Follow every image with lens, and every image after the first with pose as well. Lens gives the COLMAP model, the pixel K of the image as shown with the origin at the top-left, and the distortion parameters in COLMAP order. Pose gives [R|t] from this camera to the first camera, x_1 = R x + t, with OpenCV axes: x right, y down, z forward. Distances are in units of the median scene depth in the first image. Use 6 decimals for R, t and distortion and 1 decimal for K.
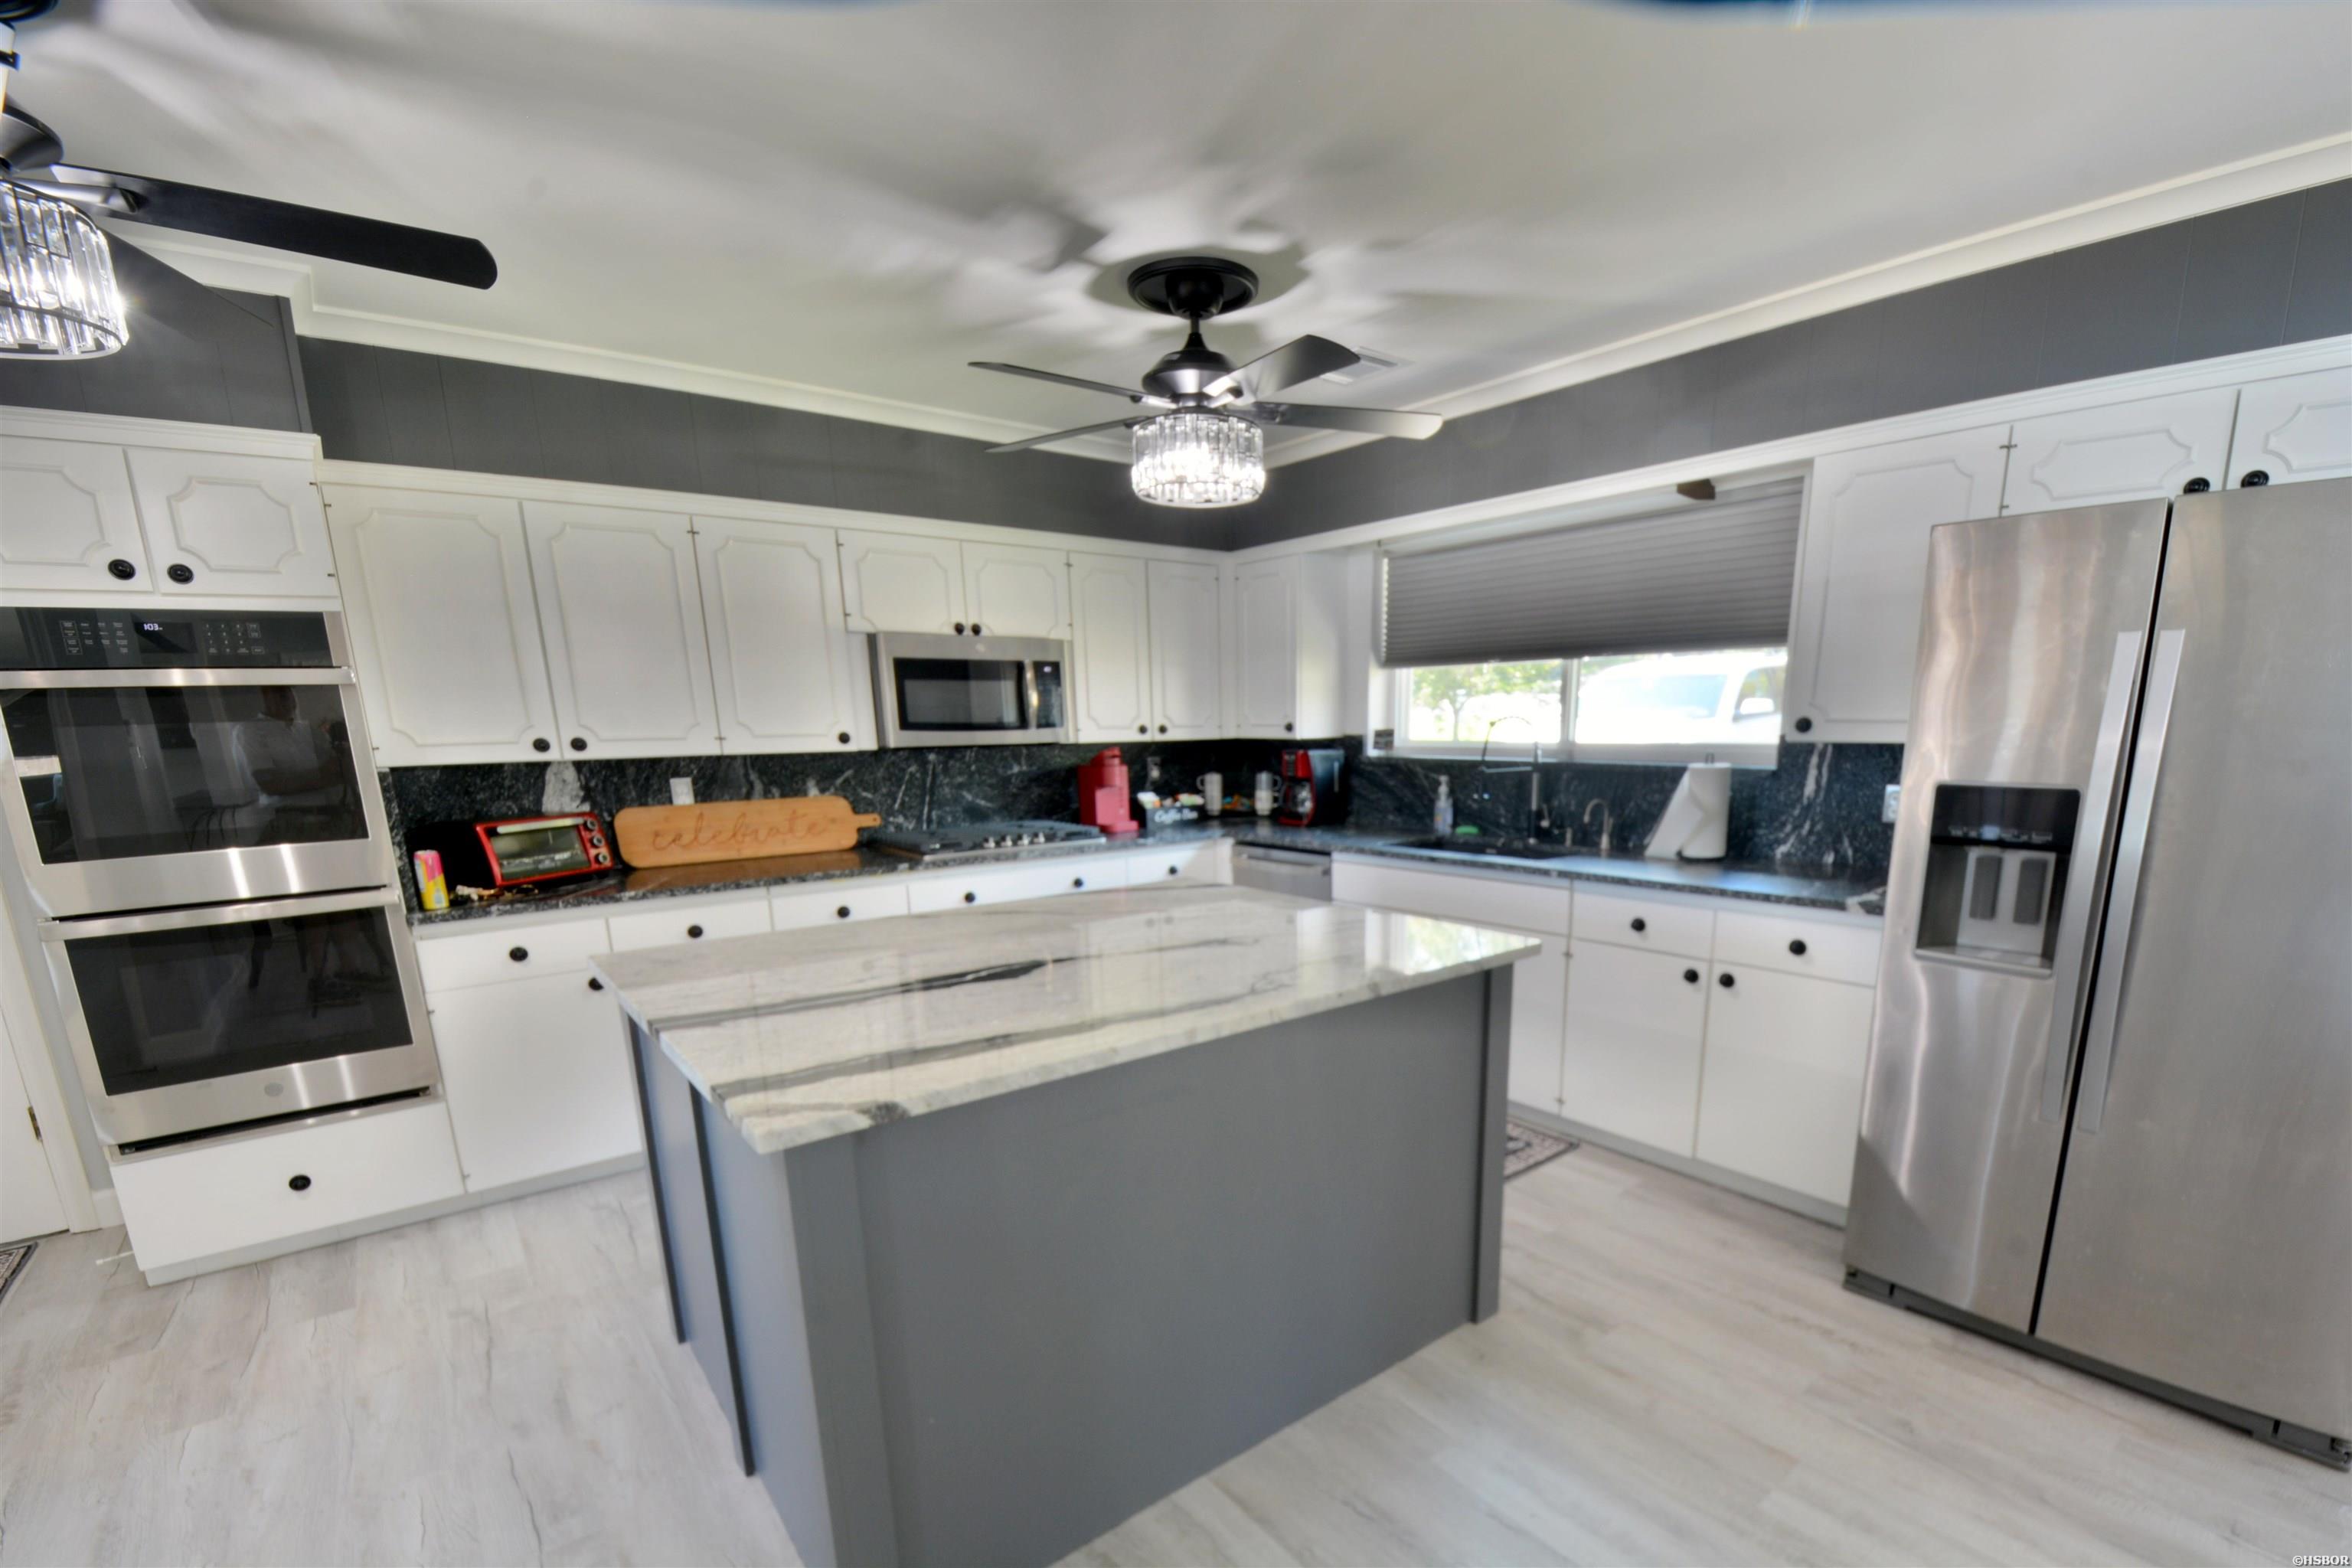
lens RADIAL K [[1021.4, 0, 1235.4], [0, 1021.4, 969.1], [0, 0, 1]] dist [0.000026, -0.013409]
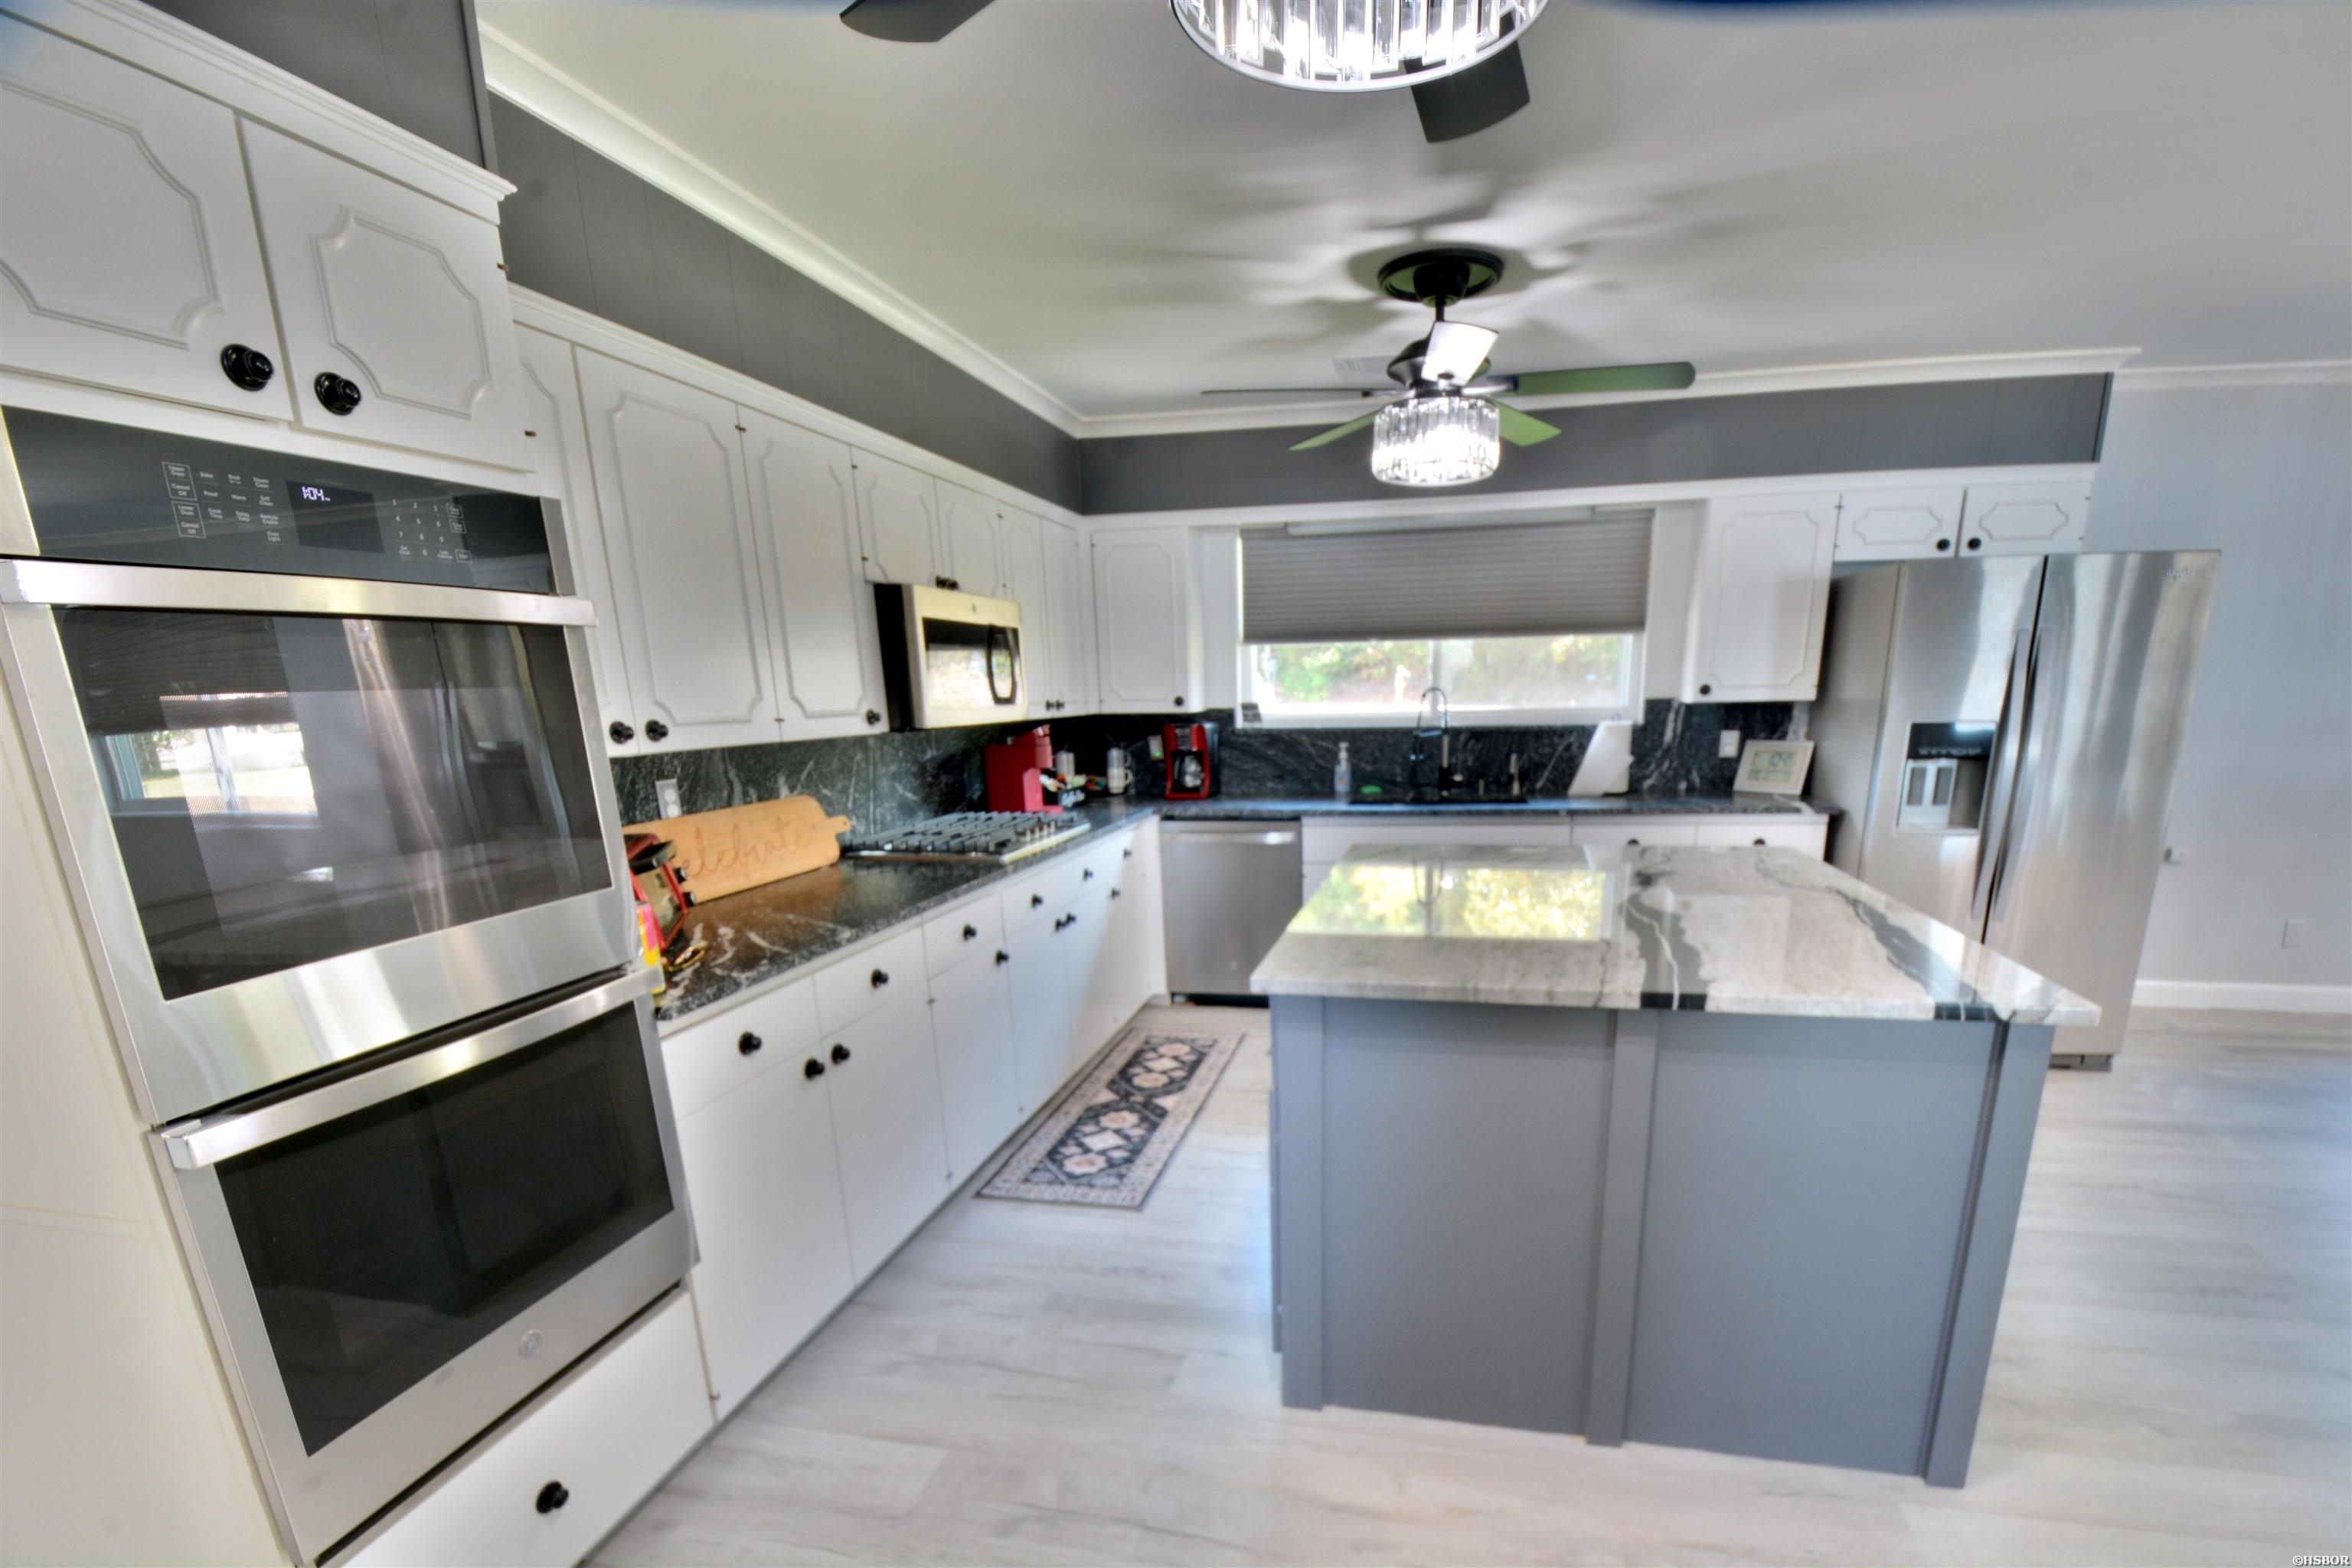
lens RADIAL K [[1014.3, 0, 1239.7], [0, 1014.3, 970.7], [0, 0, 1]] dist [0.016874, -0.025949]
pose [[0.785645, -0.169588, 0.594980, -0.628087], [0.158271, 0.984789, 0.071706, -0.043841], [-0.598090, 0.037832, 0.800535, 0.201325]]
